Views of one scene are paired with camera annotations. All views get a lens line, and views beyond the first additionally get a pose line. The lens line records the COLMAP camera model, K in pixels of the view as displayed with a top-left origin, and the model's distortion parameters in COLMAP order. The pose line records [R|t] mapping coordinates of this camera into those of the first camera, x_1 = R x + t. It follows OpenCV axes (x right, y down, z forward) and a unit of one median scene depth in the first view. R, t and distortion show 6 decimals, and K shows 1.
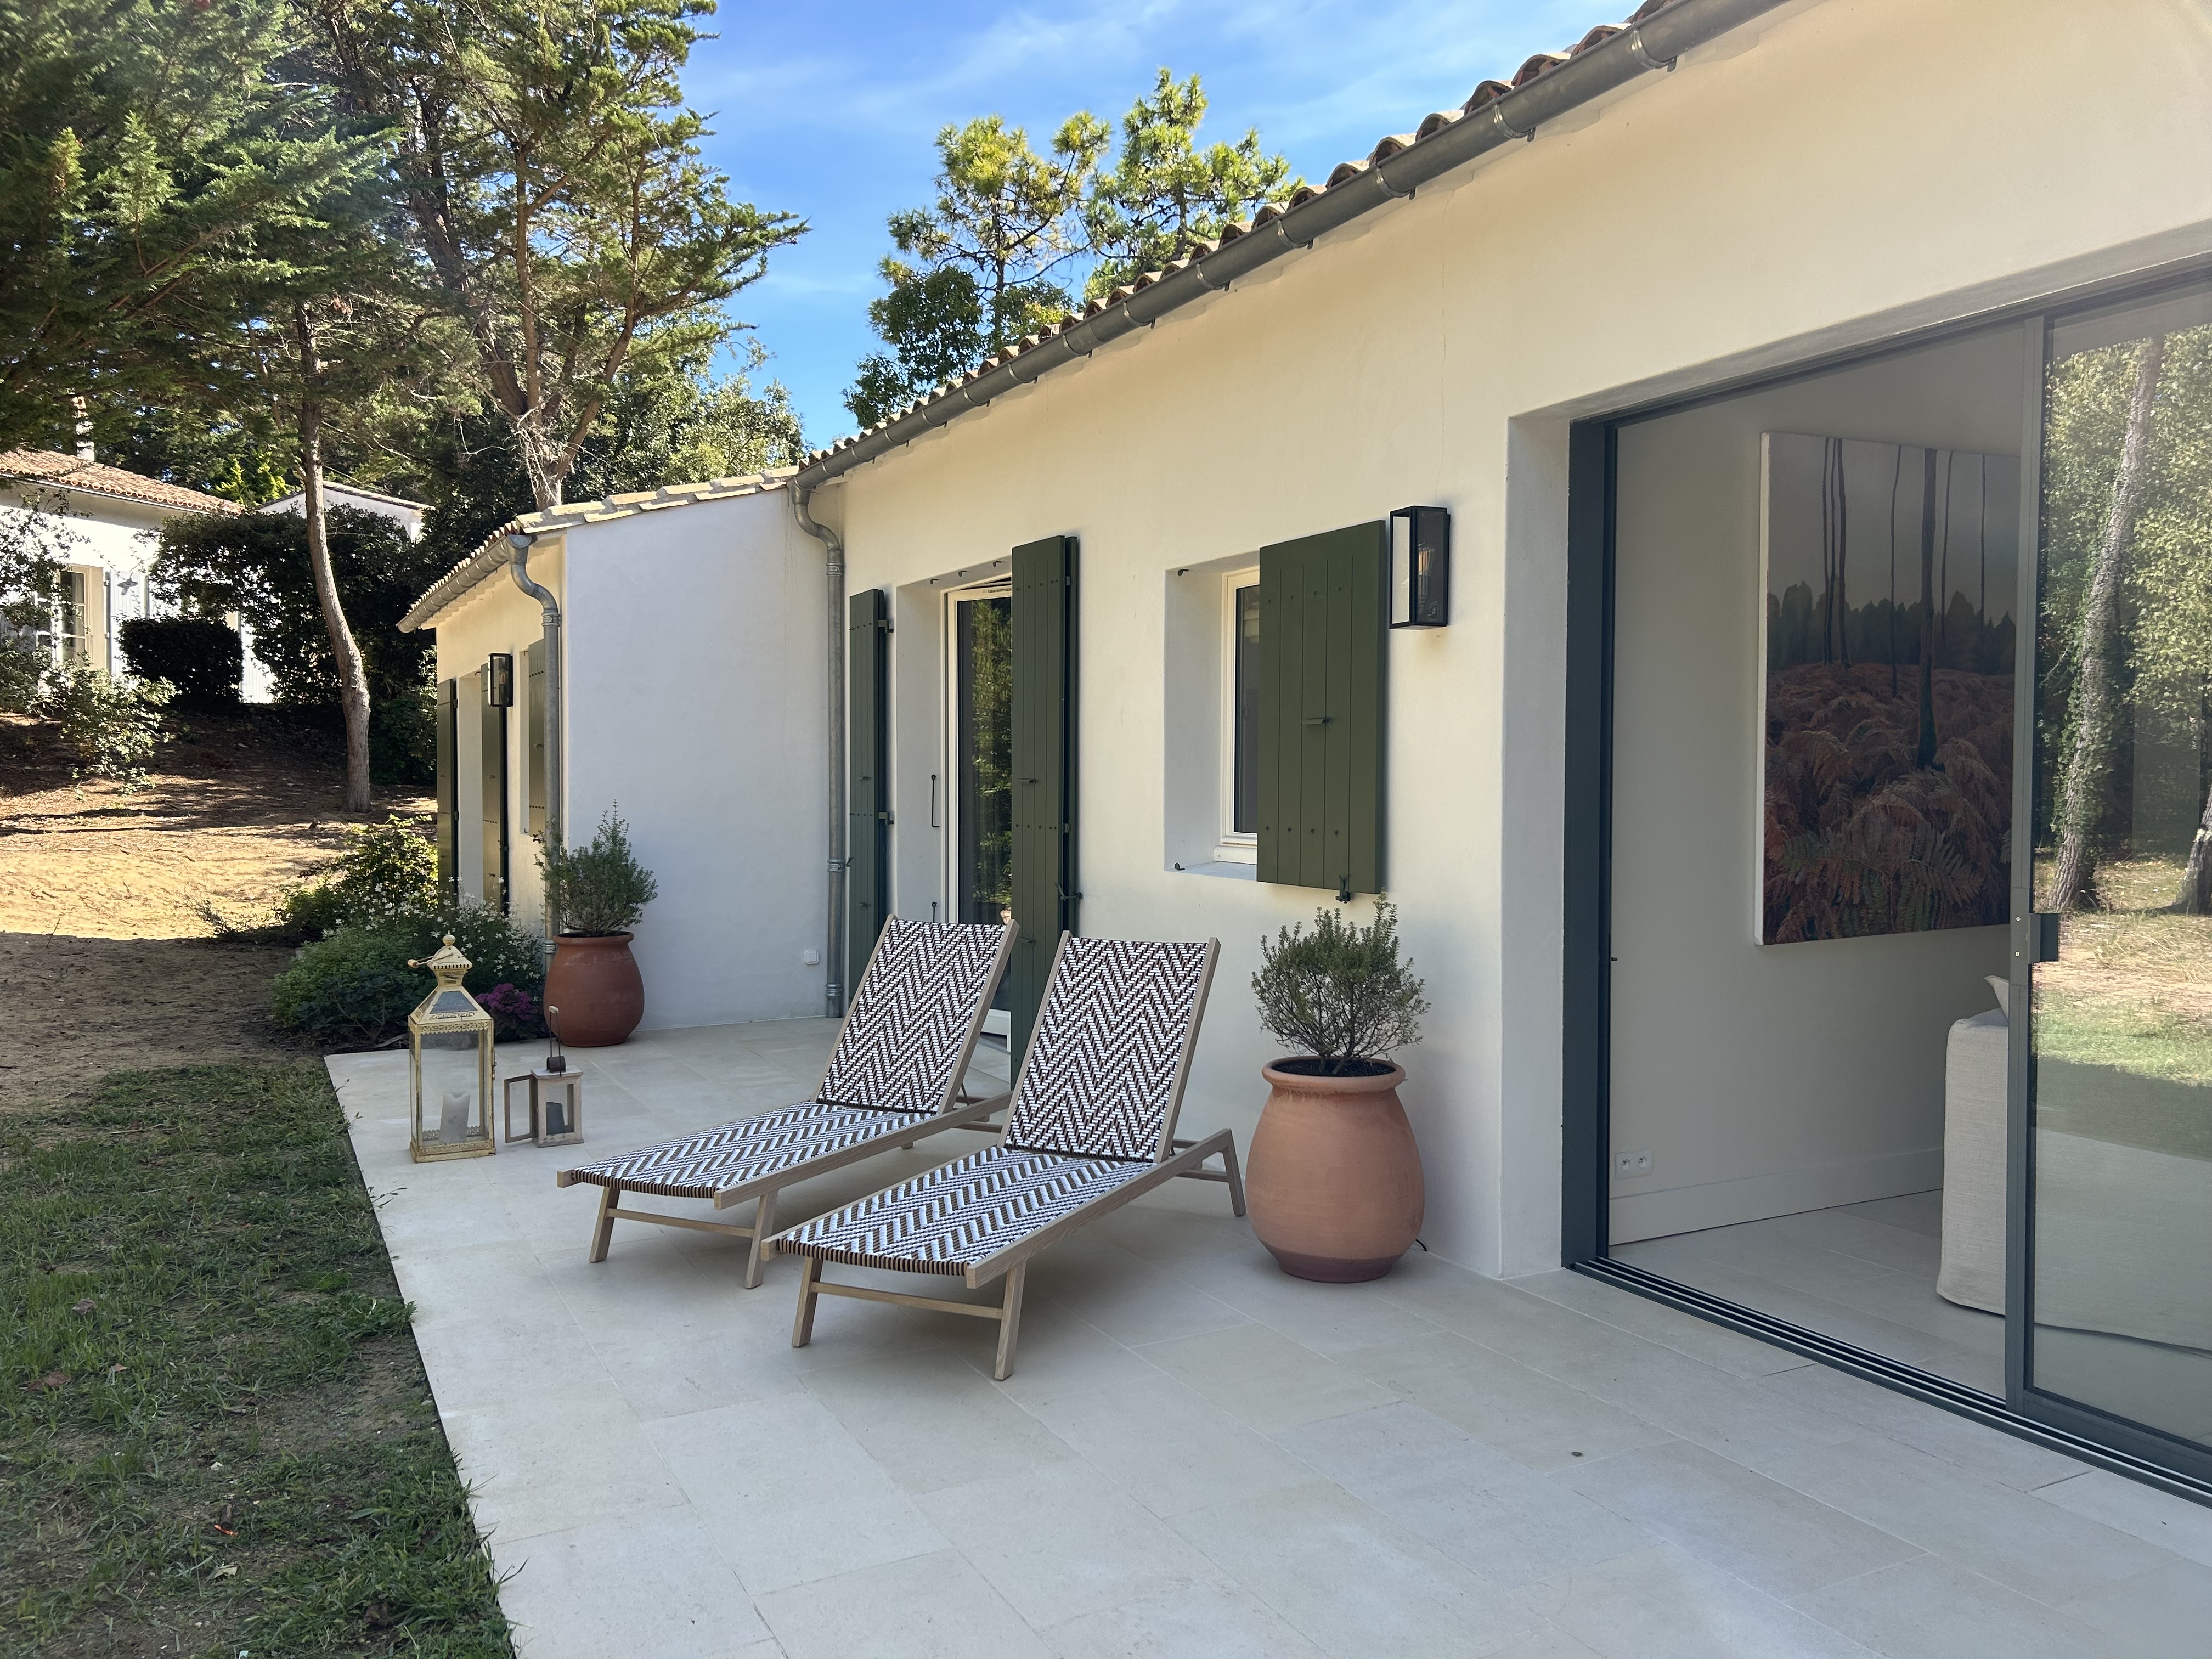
lens RADIAL K [[1740.0, 0, 1106.1], [0, 1740.0, 823.0], [0, 0, 1]] dist [0.000374, -0.000658]
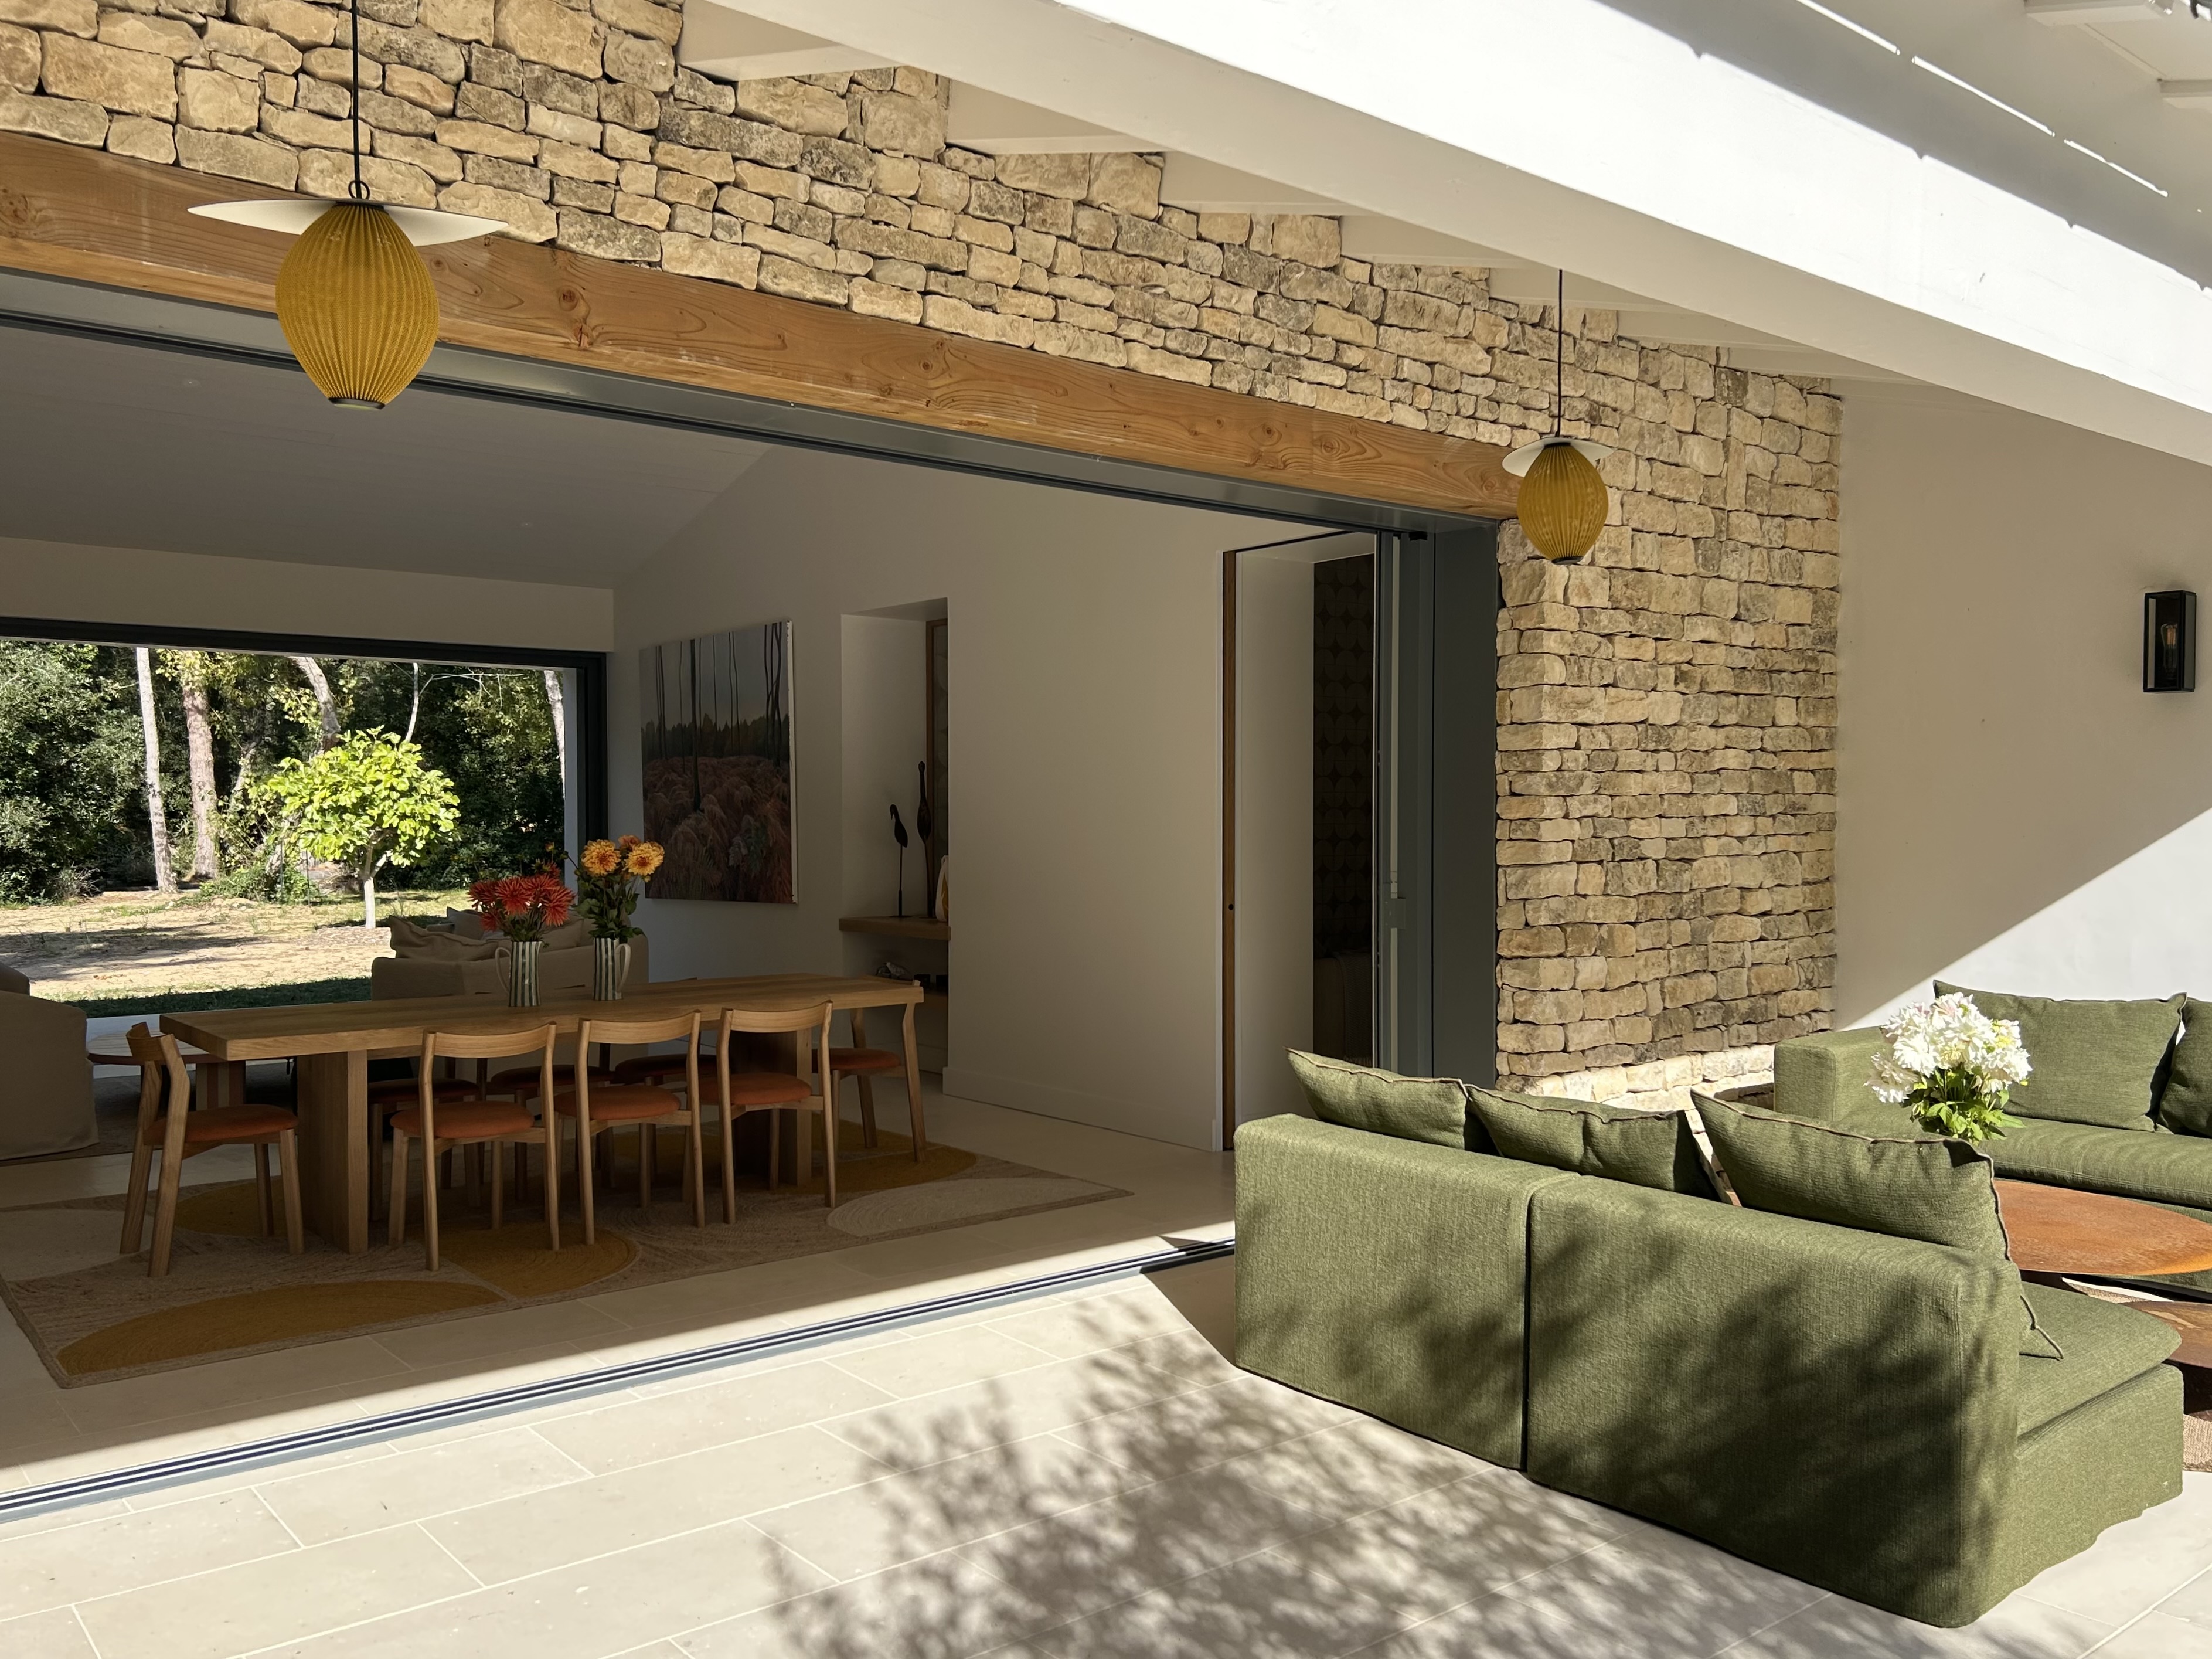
lens RADIAL K [[1740.1, 0, 1105.9], [0, 1740.1, 828.3], [0, 0, 1]] dist [0.000374, -0.000658]
pose [[0.213290, 0.005438, -0.976974, 2.379918], [-0.030504, 0.999534, -0.001096, -0.024760], [0.976513, 0.030035, 0.213356, 1.034279]]
